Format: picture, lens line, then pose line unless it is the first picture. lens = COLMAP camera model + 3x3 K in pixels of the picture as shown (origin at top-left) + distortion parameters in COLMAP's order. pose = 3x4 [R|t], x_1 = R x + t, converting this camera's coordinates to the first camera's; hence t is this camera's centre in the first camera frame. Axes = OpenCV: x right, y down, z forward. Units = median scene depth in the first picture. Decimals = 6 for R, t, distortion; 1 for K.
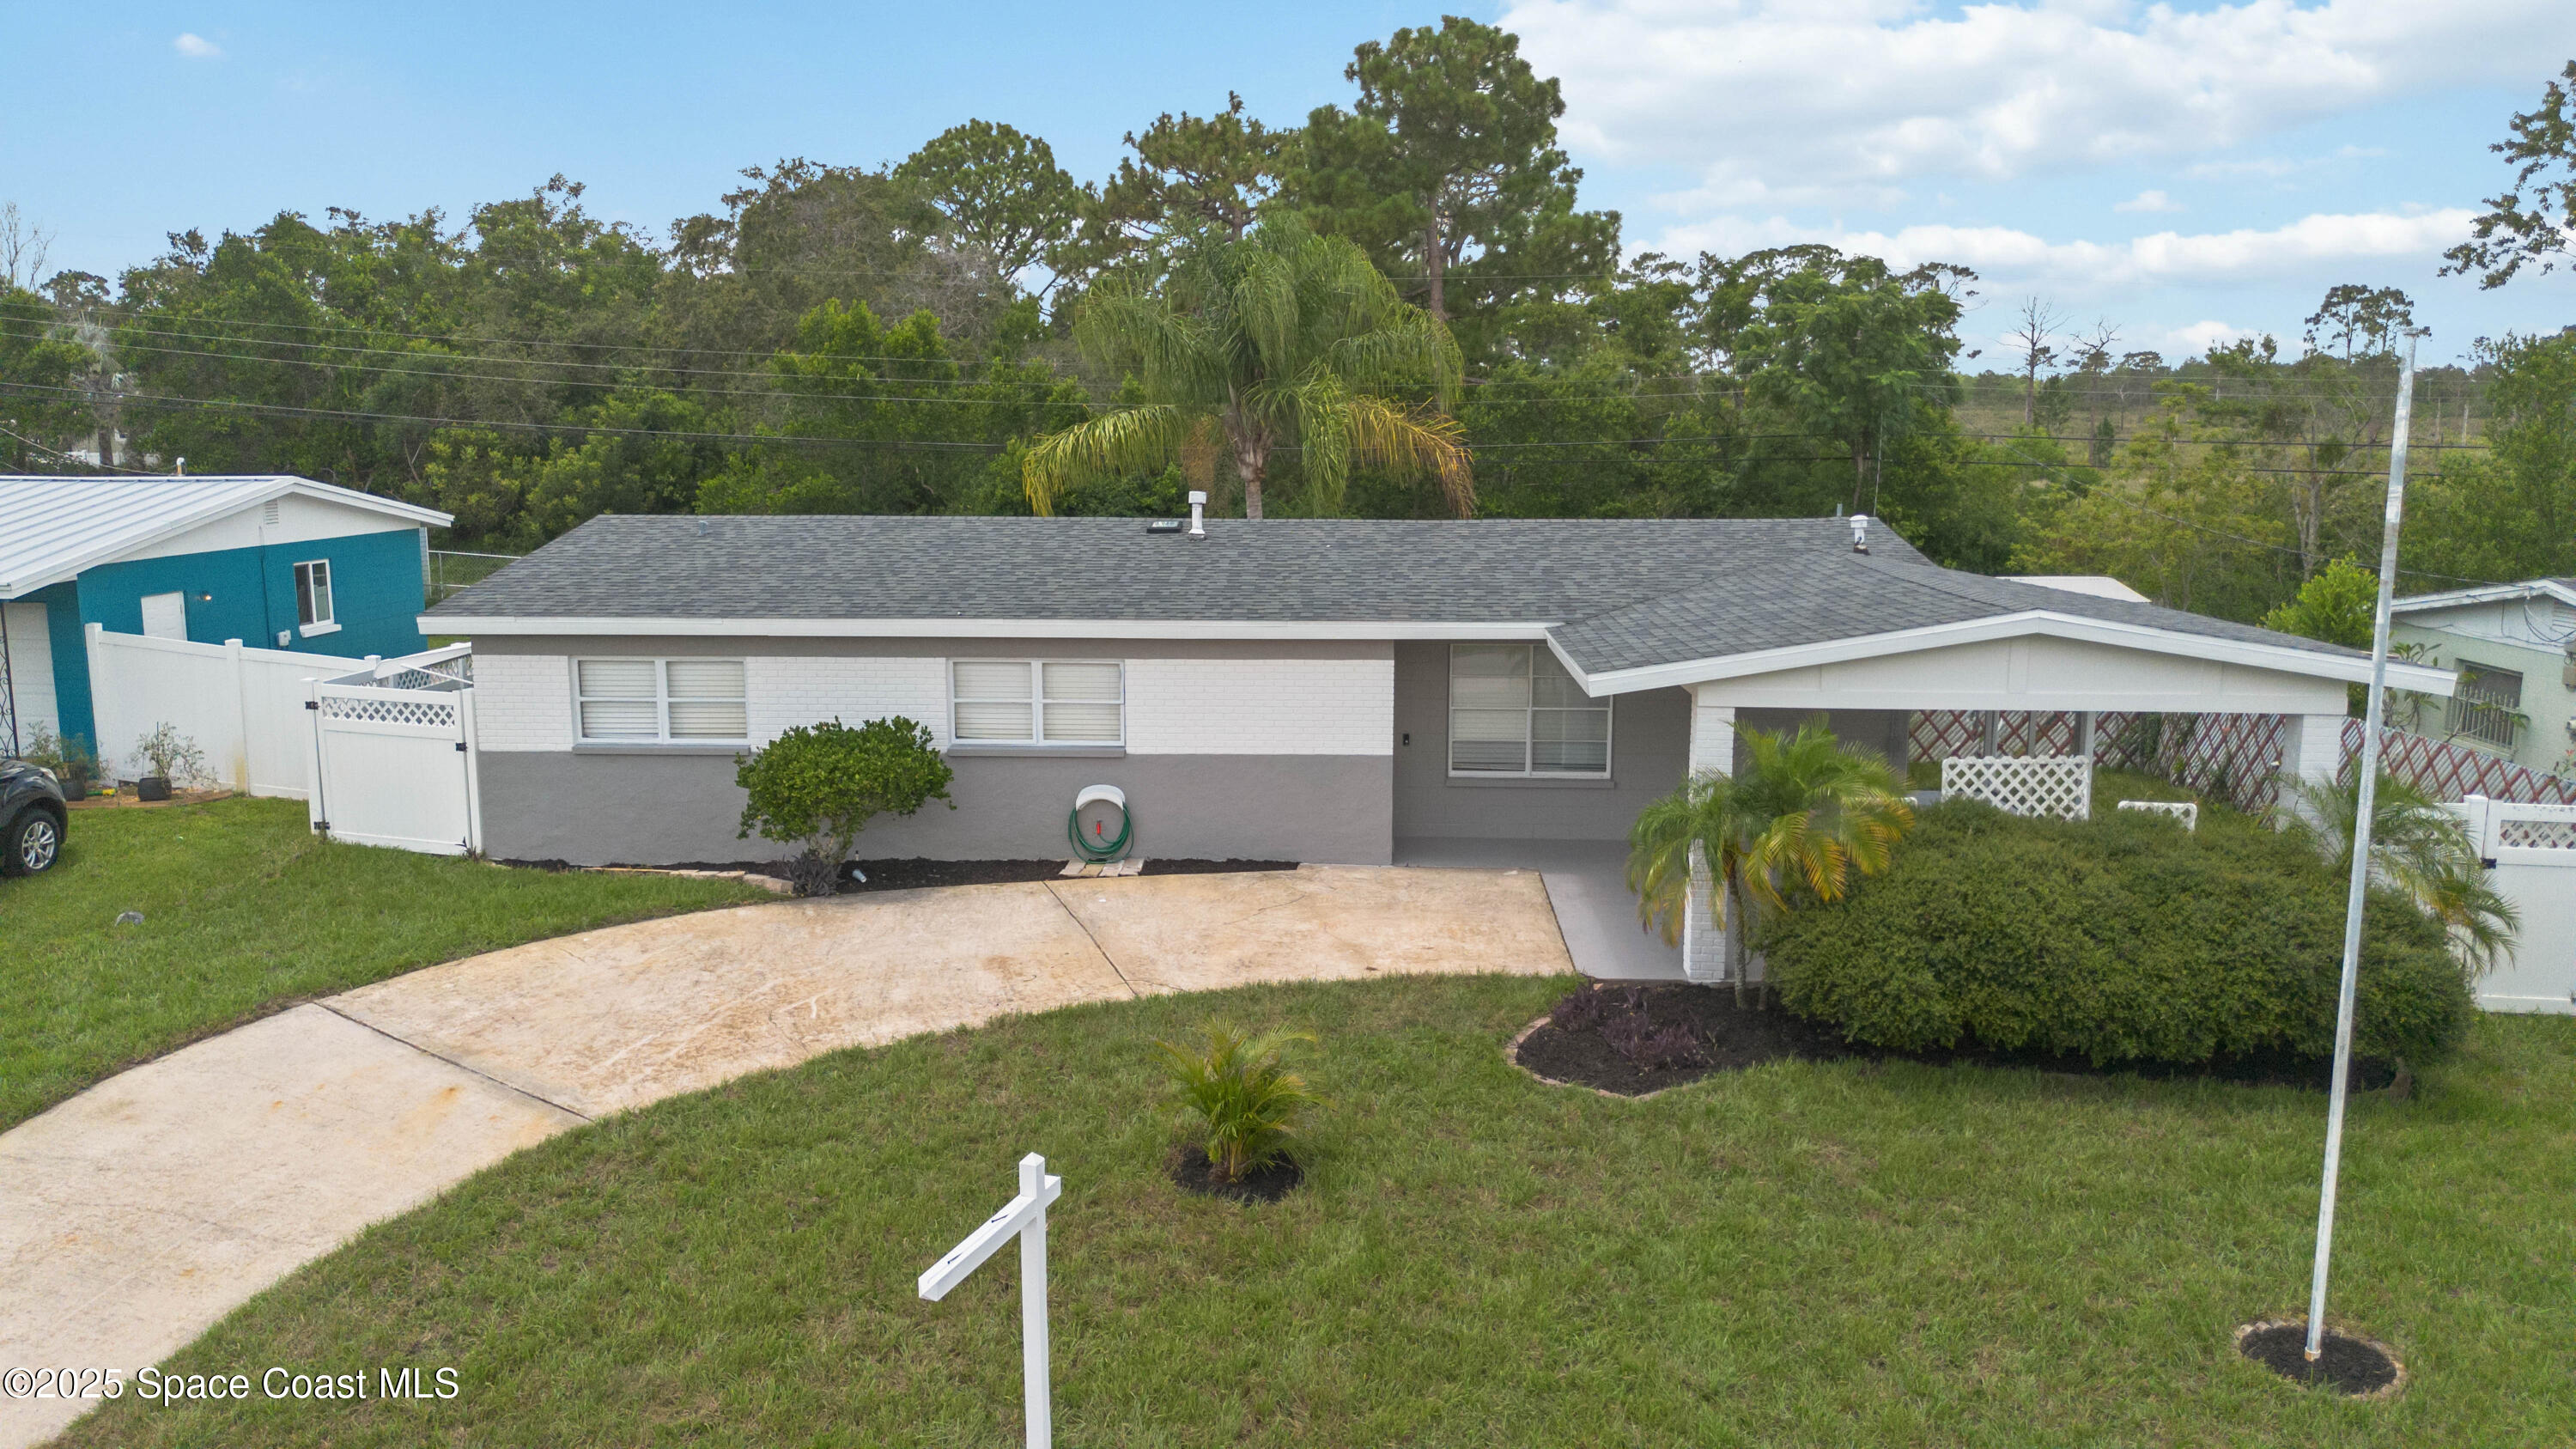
lens RADIAL K [[1821.5, 0, 1274.7], [0, 1821.5, 733.2], [0, 0, 1]] dist [0.097026, -0.117339]
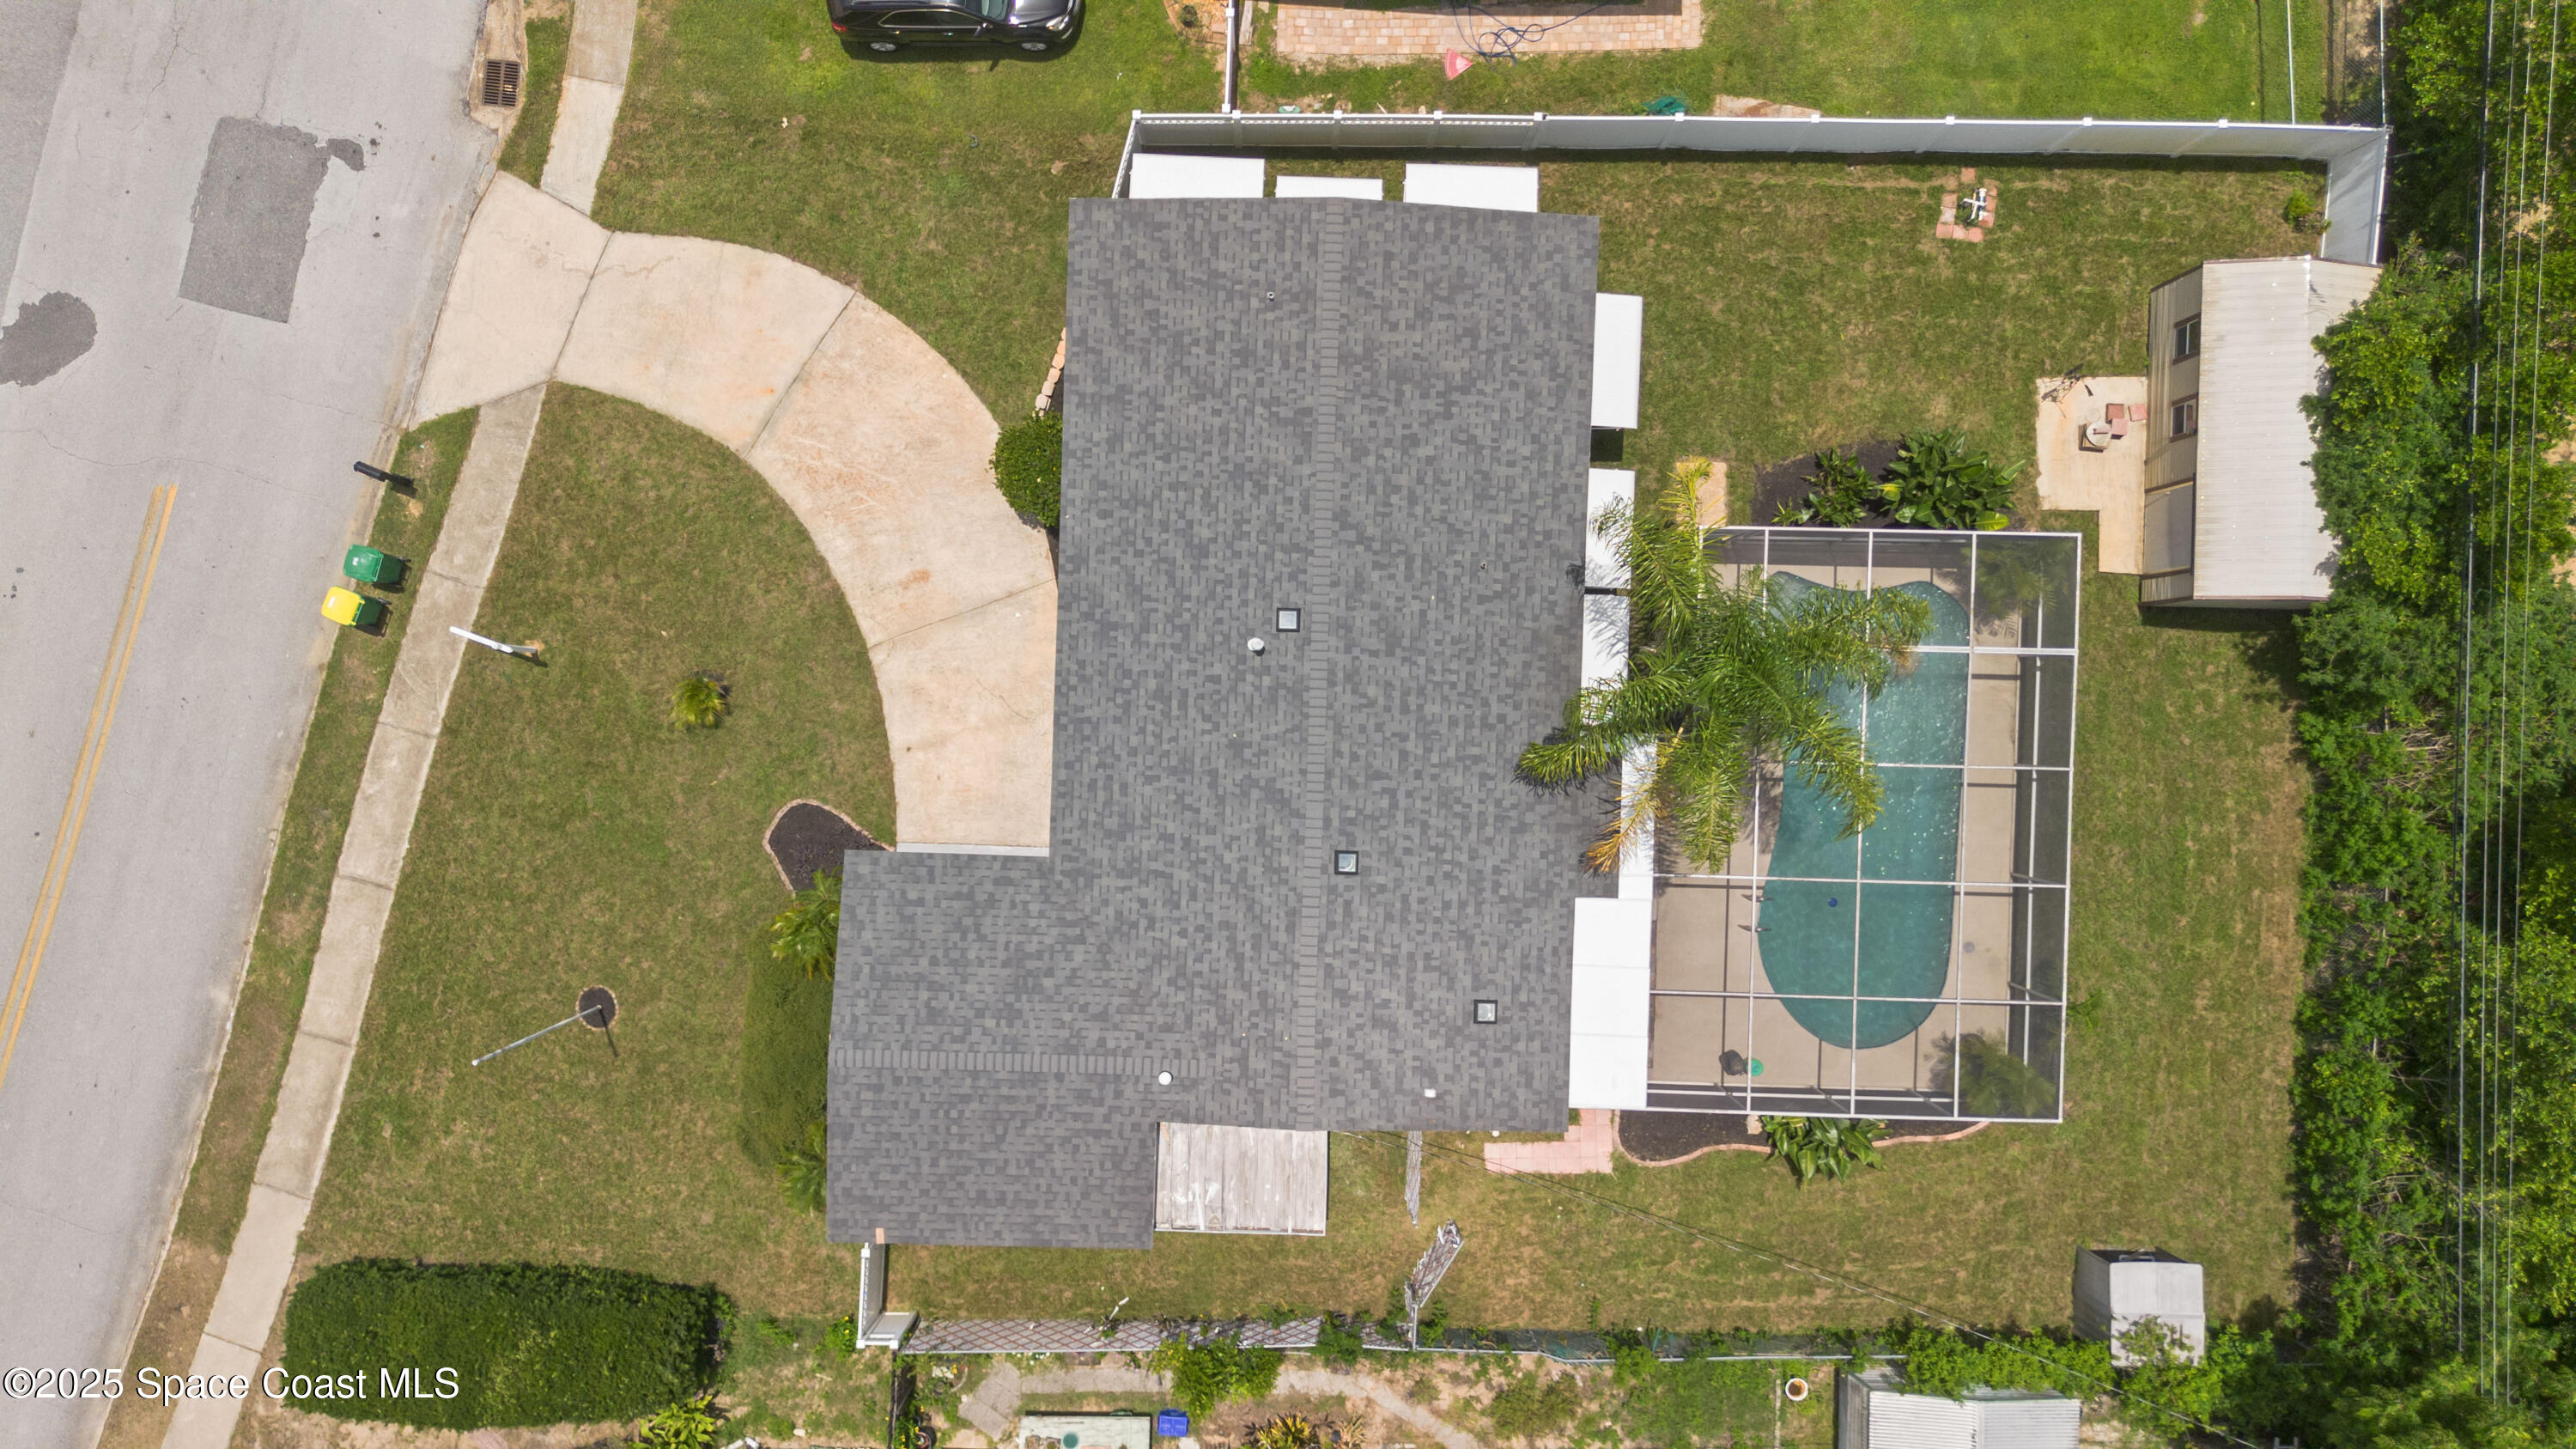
lens RADIAL K [[1821.5, 0, 1274.7], [0, 1821.5, 733.2], [0, 0, 1]] dist [0.097026, -0.117339]
pose [[0.012287, 0.999897, -0.007420, 0.046667], [-0.180130, 0.009513, 0.983597, -1.727005], [0.983566, -0.010749, 0.180228, 0.852208]]
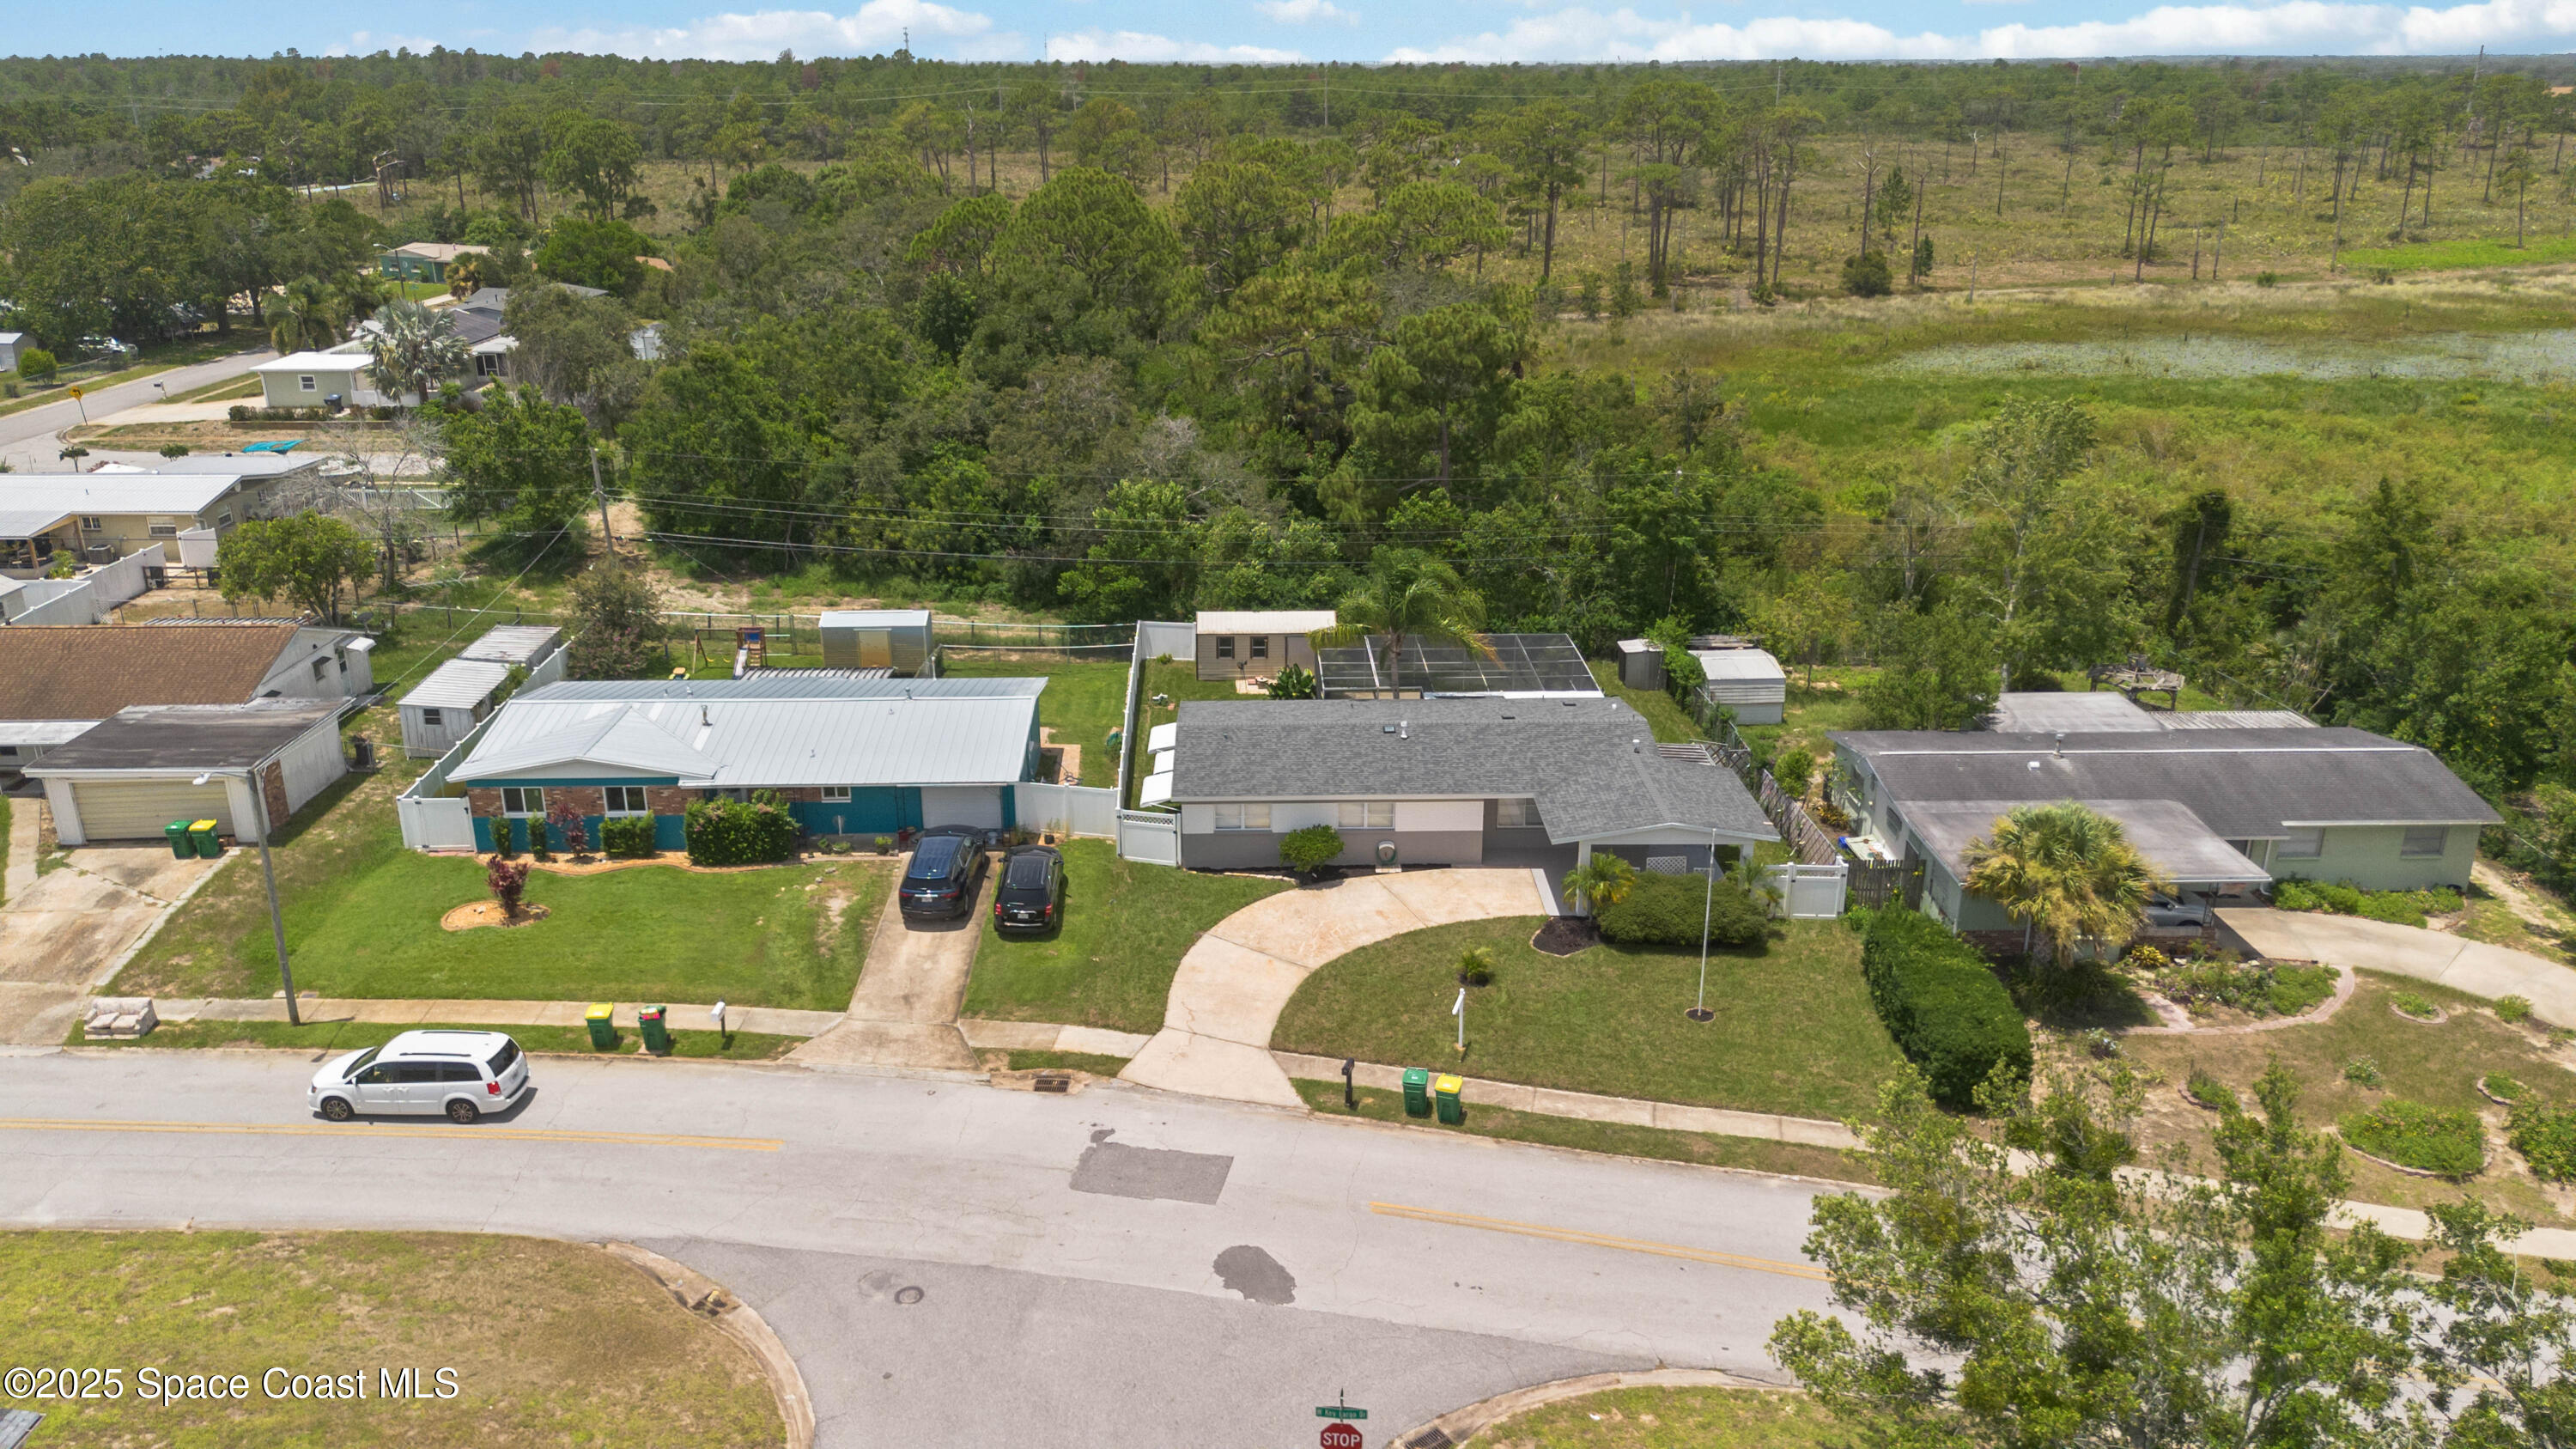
lens RADIAL K [[1821.5, 0, 1274.7], [0, 1821.5, 733.2], [0, 0, 1]] dist [0.097026, -0.117339]
pose [[0.998031, -0.022999, 0.058347, -0.452697], [0.012095, 0.983452, 0.180766, -0.695863], [-0.061539, -0.179704, 0.981794, -1.928267]]
